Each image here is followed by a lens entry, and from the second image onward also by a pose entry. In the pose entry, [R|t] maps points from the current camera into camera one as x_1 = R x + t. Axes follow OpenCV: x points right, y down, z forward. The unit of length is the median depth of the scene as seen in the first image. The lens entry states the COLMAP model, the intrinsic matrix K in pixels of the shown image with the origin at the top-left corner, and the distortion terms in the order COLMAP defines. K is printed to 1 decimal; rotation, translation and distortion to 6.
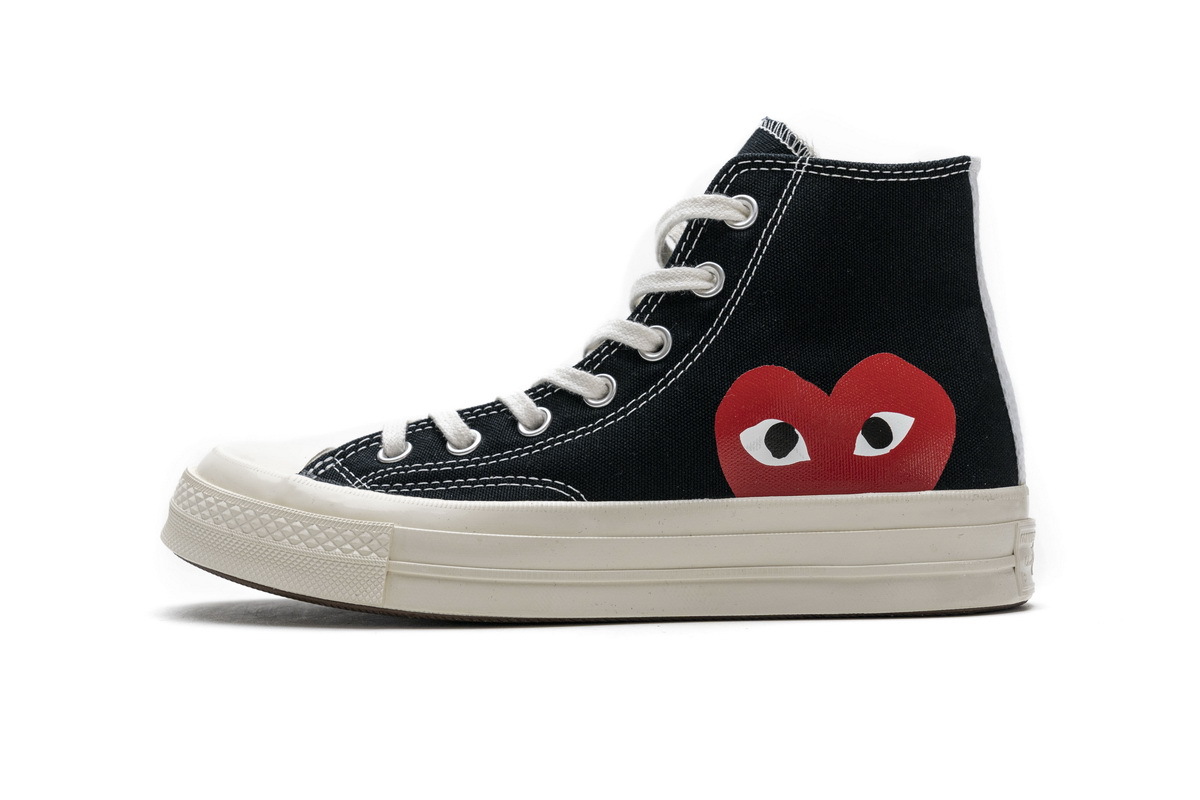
lens RADIAL K [[2556.7, 0, 600.0], [0, 2556.7, 400.0], [0, 0, 1]] dist [0.061538, -2.407066]
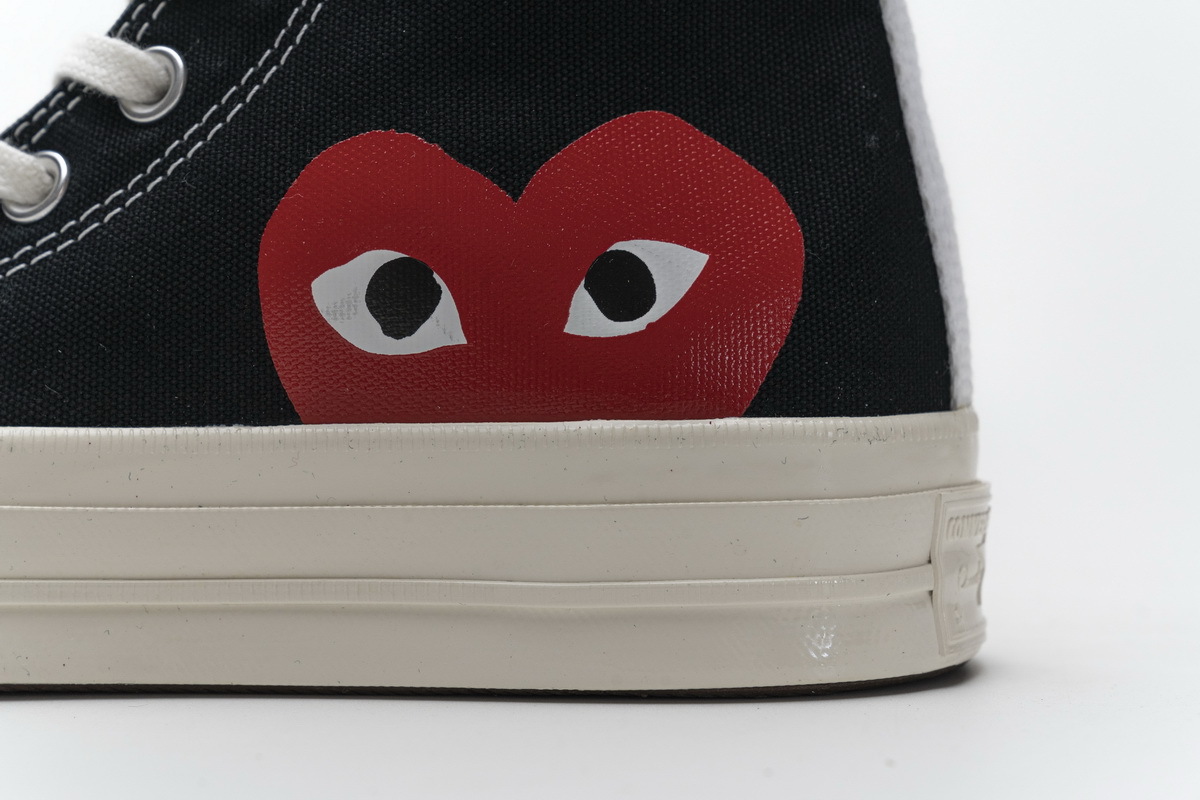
lens RADIAL K [[2556.7, 0, 600.0], [0, 2556.7, 400.0], [0, 0, 1]] dist [0.061538, -2.407066]
pose [[0.997905, 0.019562, -0.061668, 0.133088], [-0.017521, 0.999286, 0.033471, 0.018002], [0.062278, -0.032320, 0.997535, 0.557005]]
